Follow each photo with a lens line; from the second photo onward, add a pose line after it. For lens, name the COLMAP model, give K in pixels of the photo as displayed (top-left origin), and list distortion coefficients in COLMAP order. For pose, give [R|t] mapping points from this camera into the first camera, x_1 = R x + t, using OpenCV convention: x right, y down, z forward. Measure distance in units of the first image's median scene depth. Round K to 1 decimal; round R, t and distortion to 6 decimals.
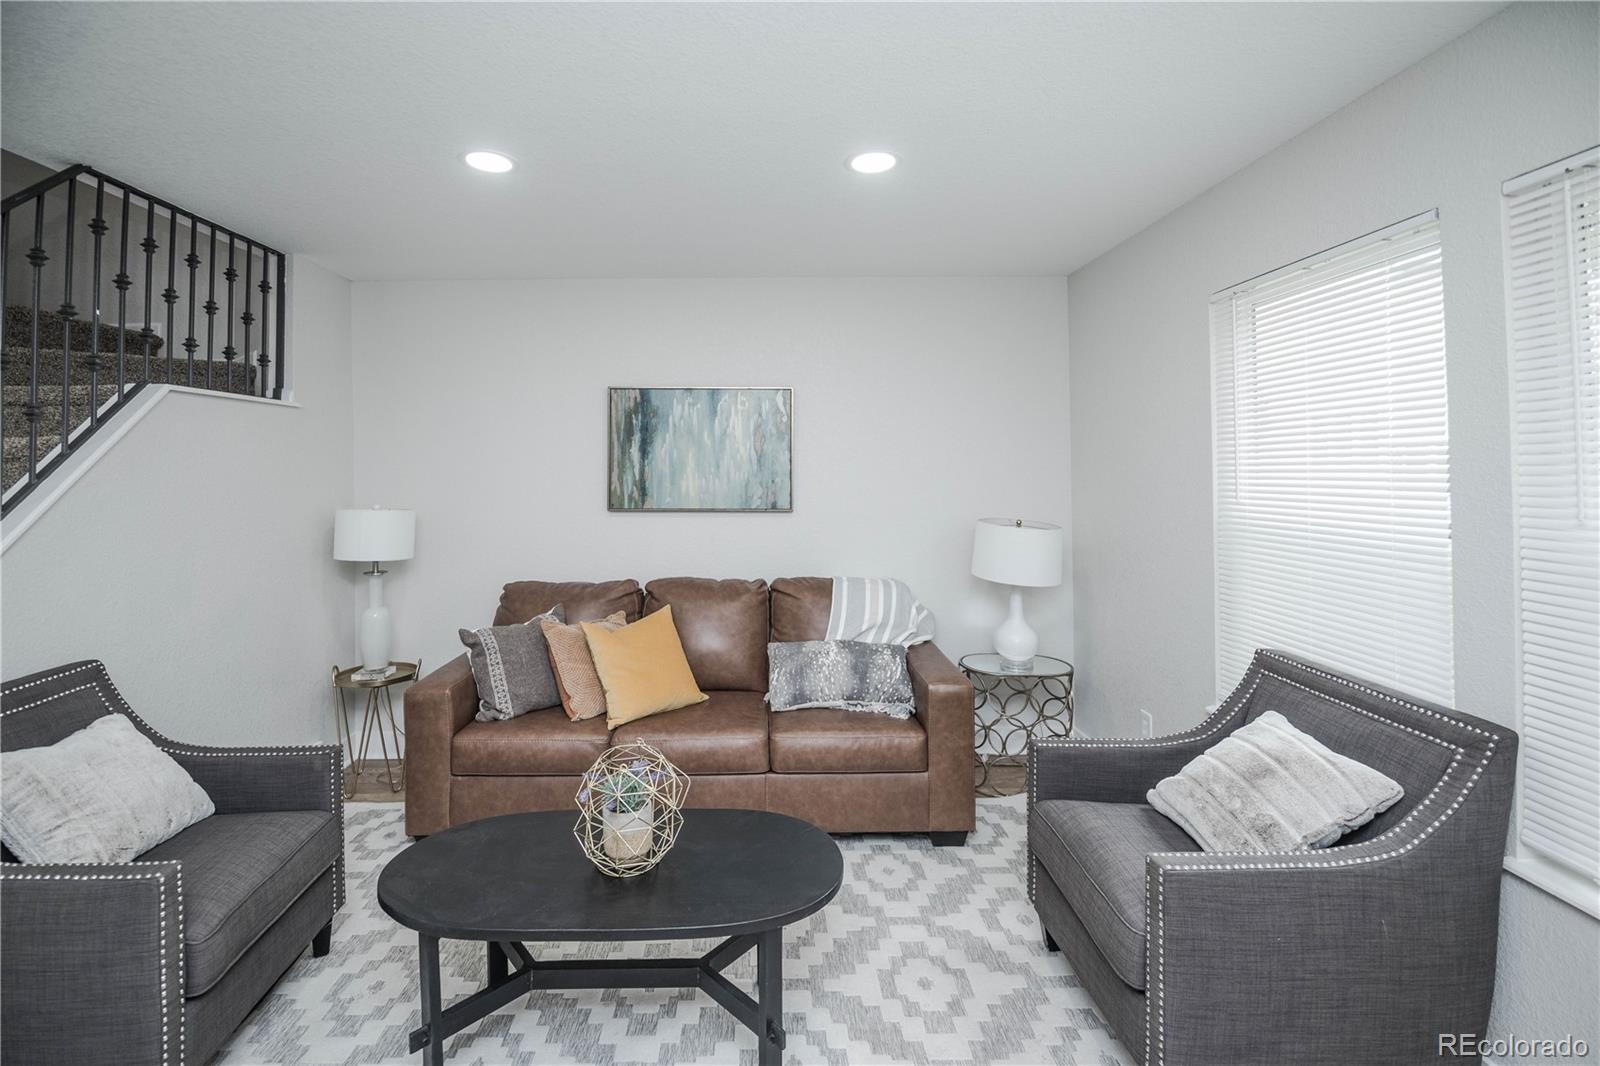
lens RADIAL K [[715.3, 0, 794.6], [0, 715.3, 454.4], [0, 0, 1]] dist [-0.000939, -0.005143]
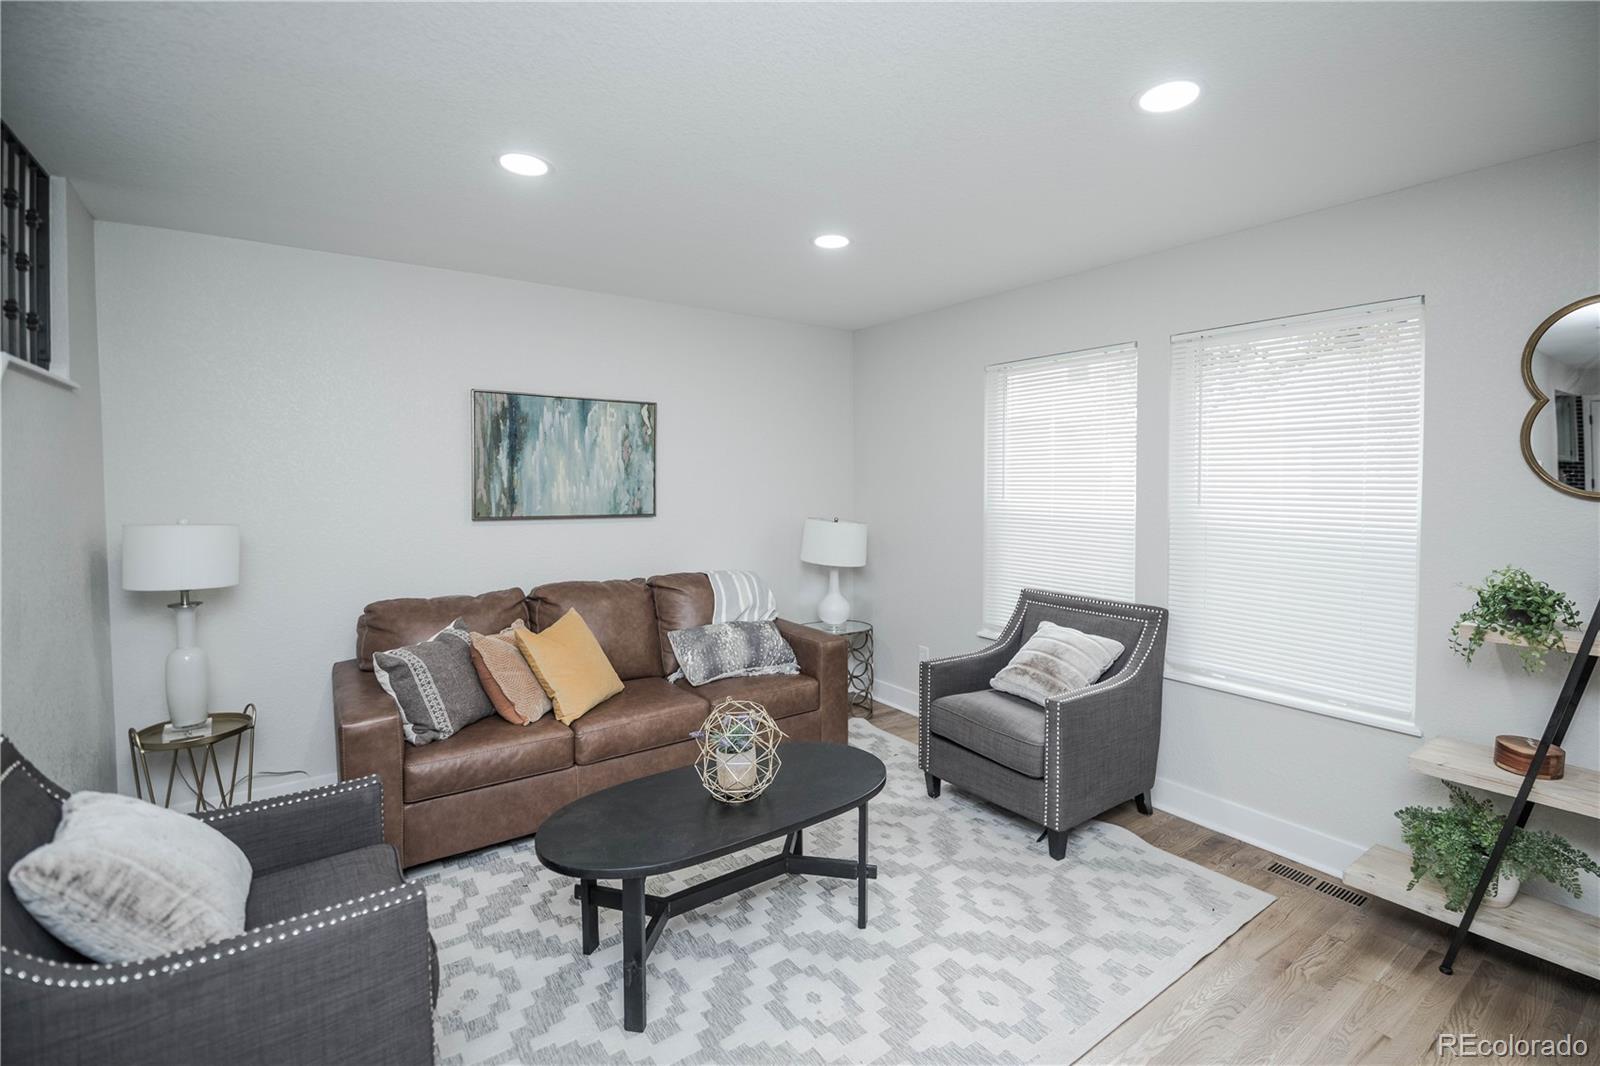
lens RADIAL K [[708.0, 0, 809.0], [0, 708.0, 504.3], [0, 0, 1]] dist [-0.003501, -0.008029]
pose [[0.819474, -0.014417, 0.572935, -0.435581], [-0.016757, 0.998653, 0.049097, 0.004224], [-0.572872, -0.049834, 0.818129, -0.024998]]
